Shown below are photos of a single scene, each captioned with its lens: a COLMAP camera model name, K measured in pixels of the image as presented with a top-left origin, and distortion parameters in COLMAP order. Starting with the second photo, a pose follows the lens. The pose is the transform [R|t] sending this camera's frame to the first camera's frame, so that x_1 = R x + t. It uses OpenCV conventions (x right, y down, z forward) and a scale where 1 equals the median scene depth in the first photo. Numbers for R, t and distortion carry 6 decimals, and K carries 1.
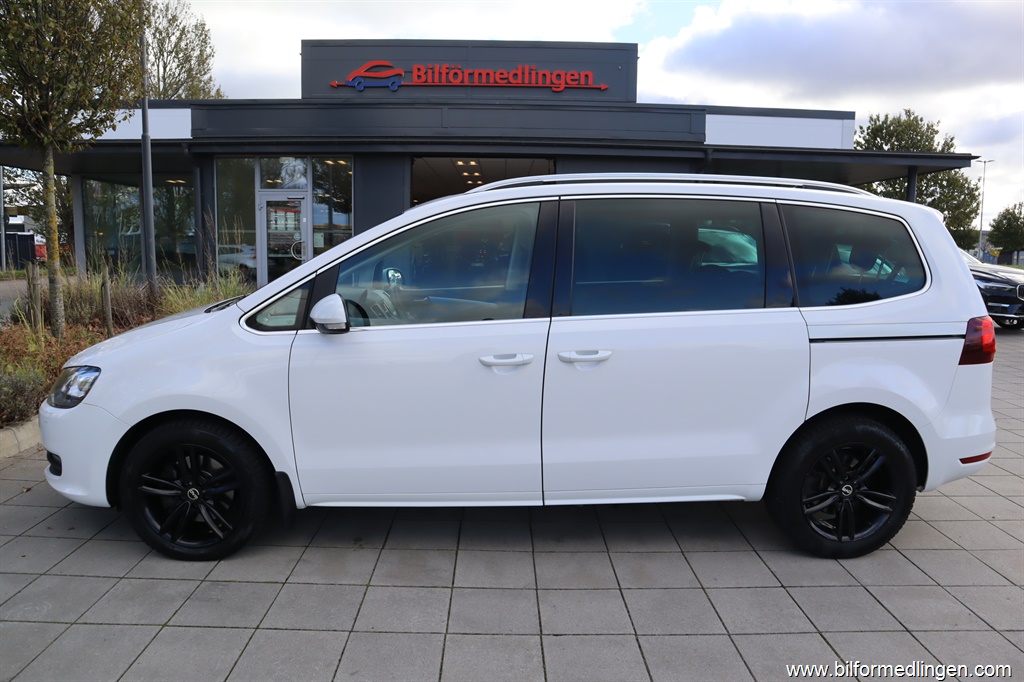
lens RADIAL K [[708.2, 0, 512.0], [0, 708.2, 341.0], [0, 0, 1]] dist [-0.129288, 0.081859]
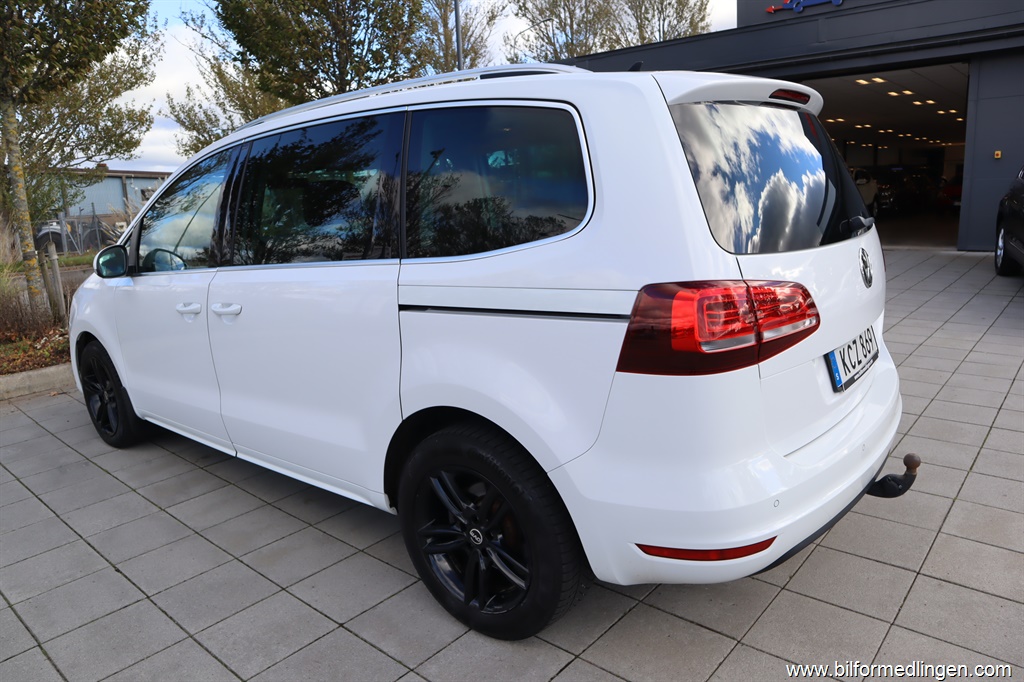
lens RADIAL K [[708.2, 0, 512.0], [0, 708.2, 341.0], [0, 0, 1]] dist [-0.129288, 0.081859]
pose [[0.738384, 0.091894, -0.668090, 0.973286], [-0.027332, 0.993936, 0.106505, -0.044670], [0.673826, -0.060382, 0.736419, 0.548811]]
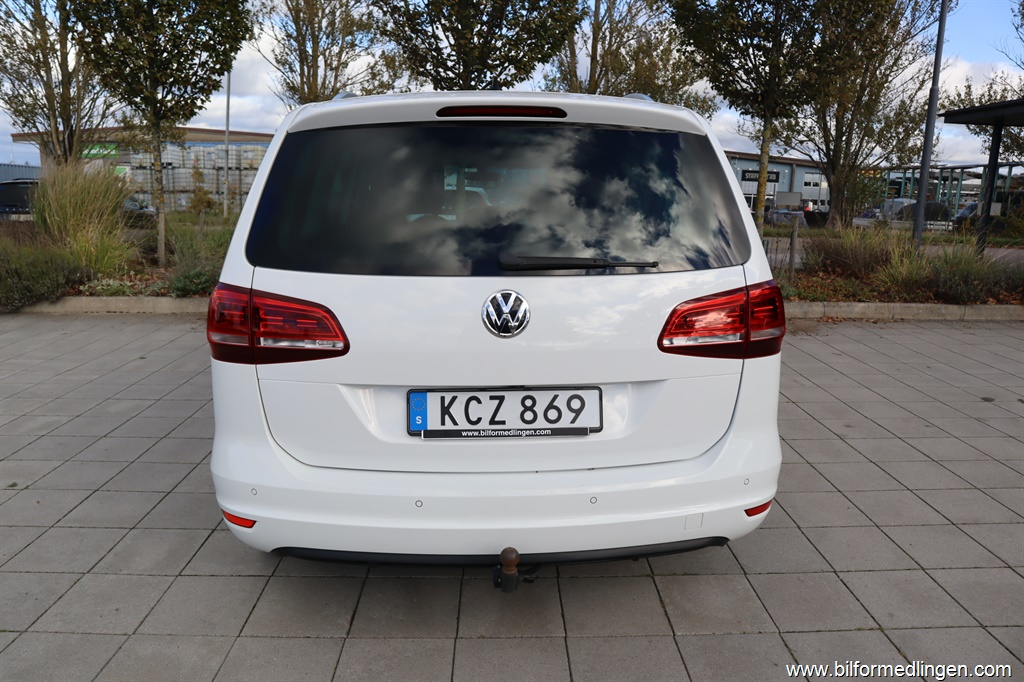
lens RADIAL K [[708.2, 0, 512.0], [0, 708.2, 341.0], [0, 0, 1]] dist [-0.129288, 0.081859]
pose [[0.014050, 0.209772, -0.977649, 1.281981], [-0.150680, 0.967024, 0.205327, -0.133867], [0.988483, 0.144428, 0.045195, 1.143355]]
